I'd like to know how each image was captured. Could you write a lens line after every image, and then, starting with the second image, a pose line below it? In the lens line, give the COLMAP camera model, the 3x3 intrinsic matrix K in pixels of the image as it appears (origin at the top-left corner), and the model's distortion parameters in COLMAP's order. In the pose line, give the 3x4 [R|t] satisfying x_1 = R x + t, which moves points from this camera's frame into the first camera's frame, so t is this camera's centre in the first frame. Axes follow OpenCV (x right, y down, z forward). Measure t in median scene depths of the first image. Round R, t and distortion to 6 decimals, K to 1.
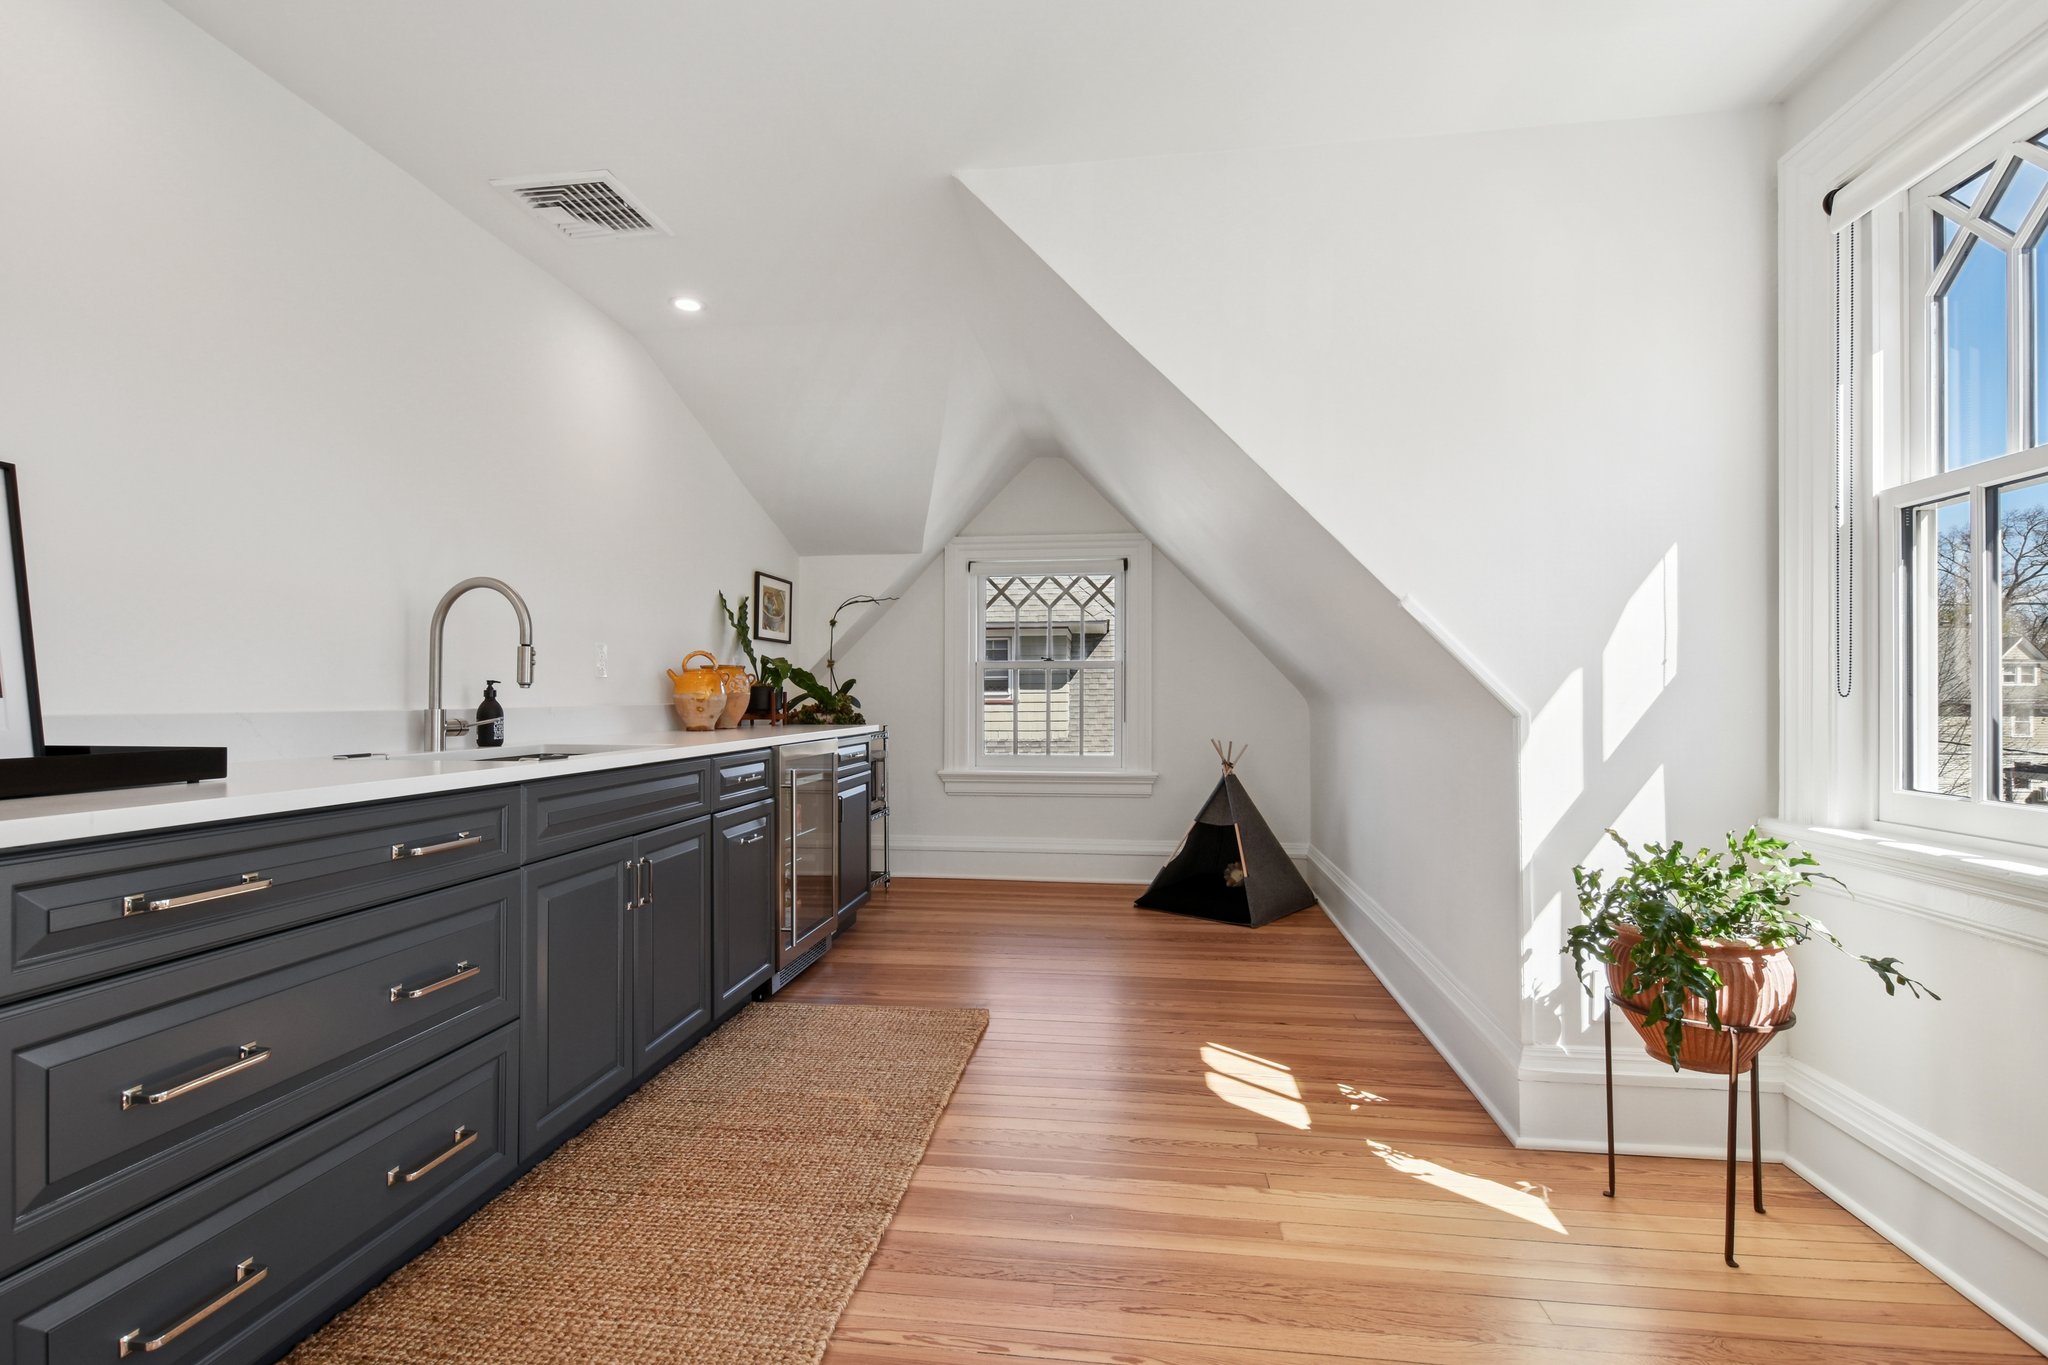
lens RADIAL K [[930.2, 0, 1022.7], [0, 930.2, 695.7], [0, 0, 1]] dist [-0.004668, 0.000008]
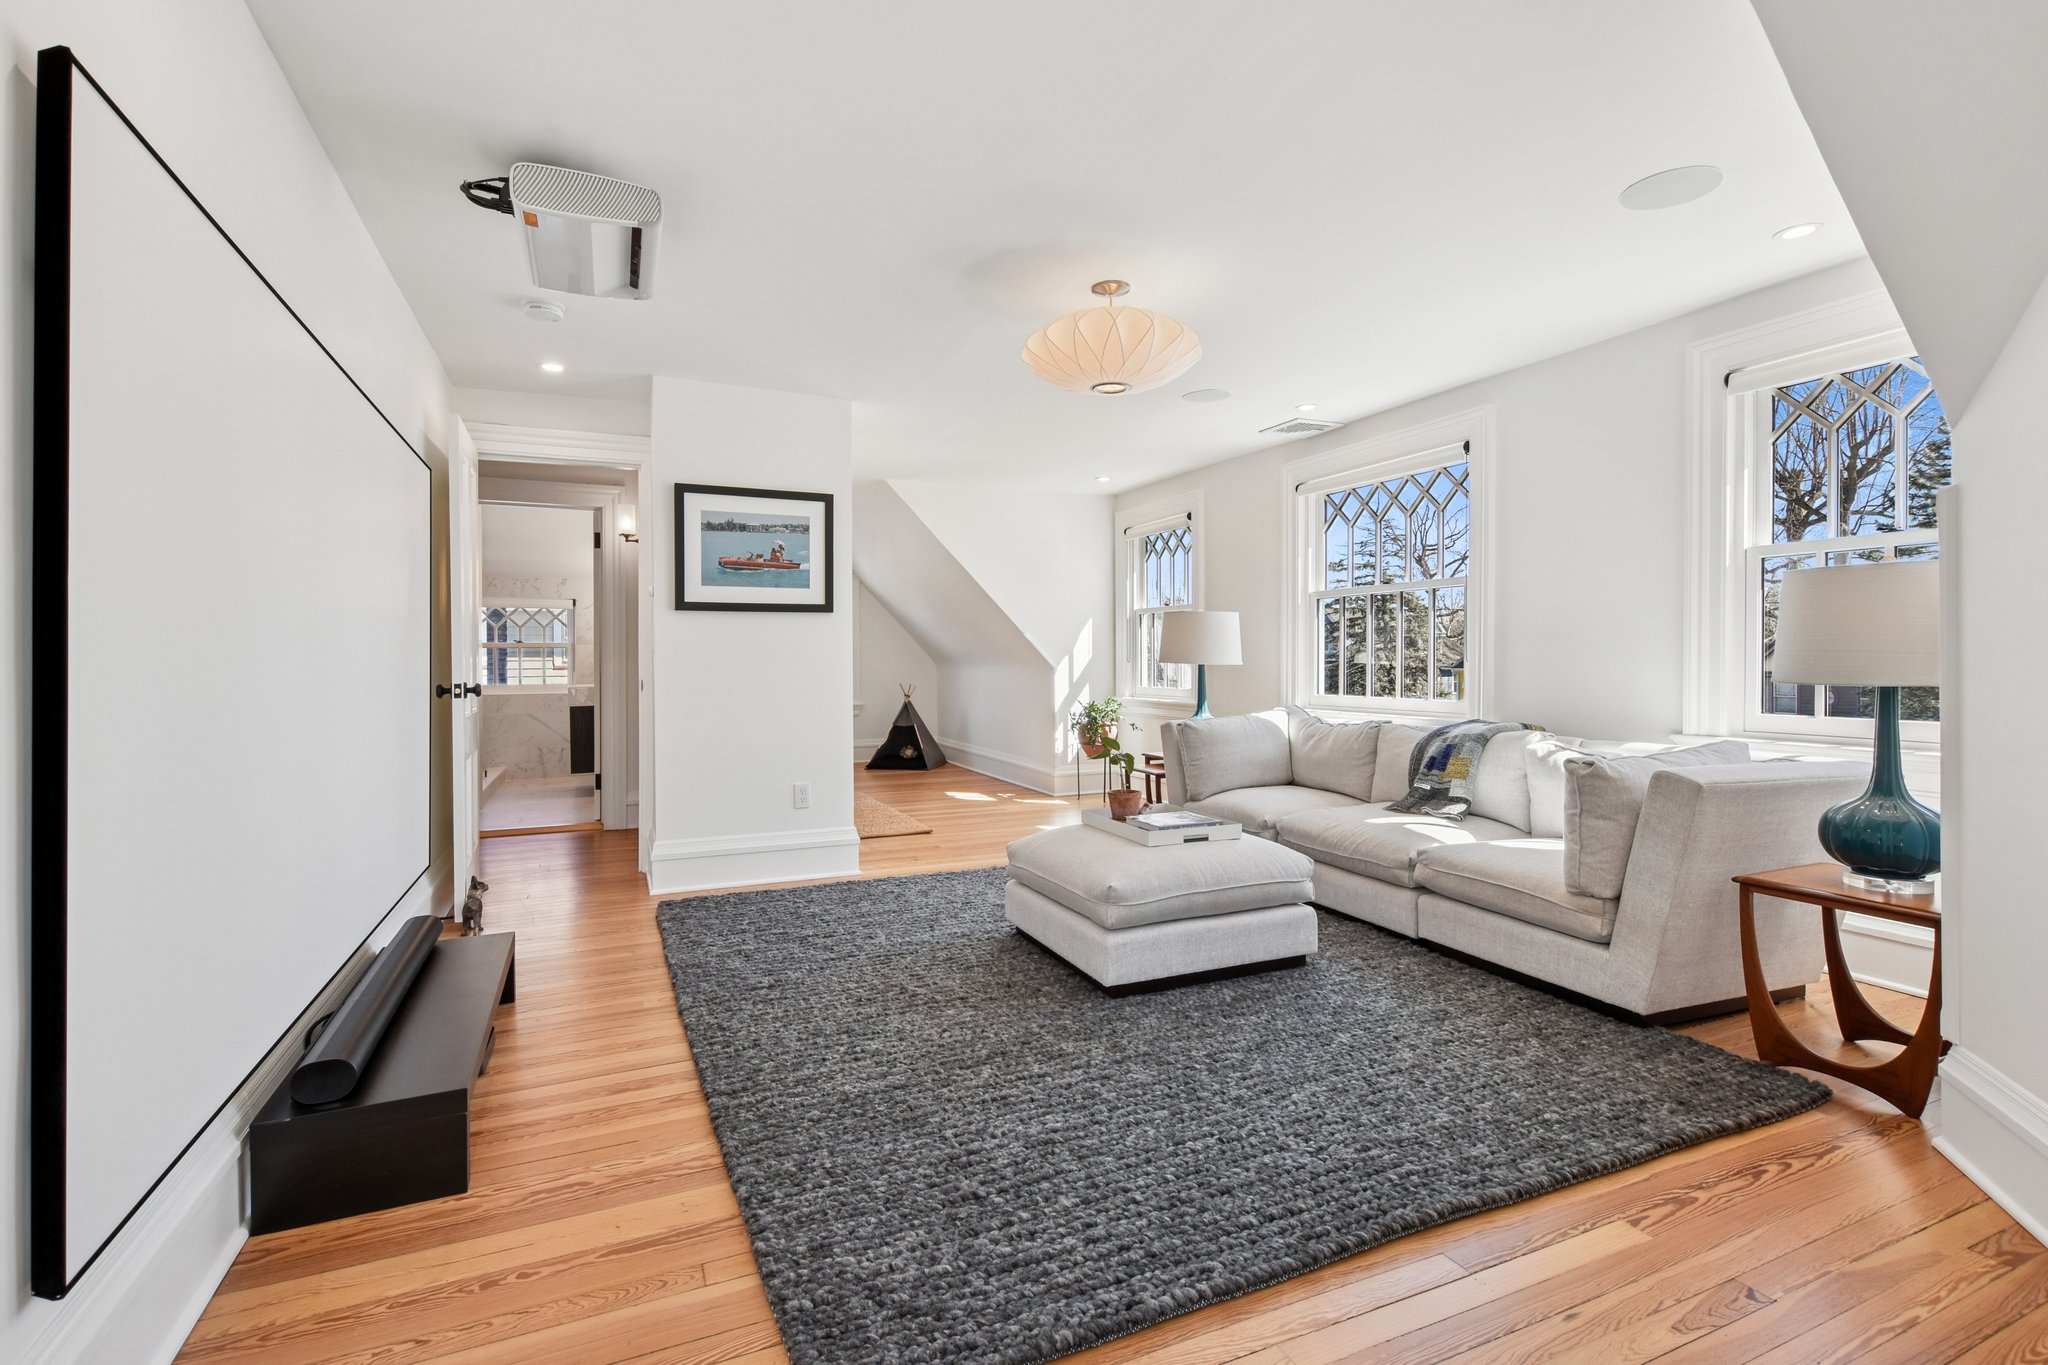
lens RADIAL K [[930.2, 0, 1017.8], [0, 930.2, 666.7], [0, 0, 1]] dist [-0.004668, 0.000008]
pose [[0.848992, -0.005772, 0.528375, -1.380037], [0.002298, 0.999971, 0.007232, -0.010565], [-0.528401, -0.004926, 0.848980, -1.820834]]
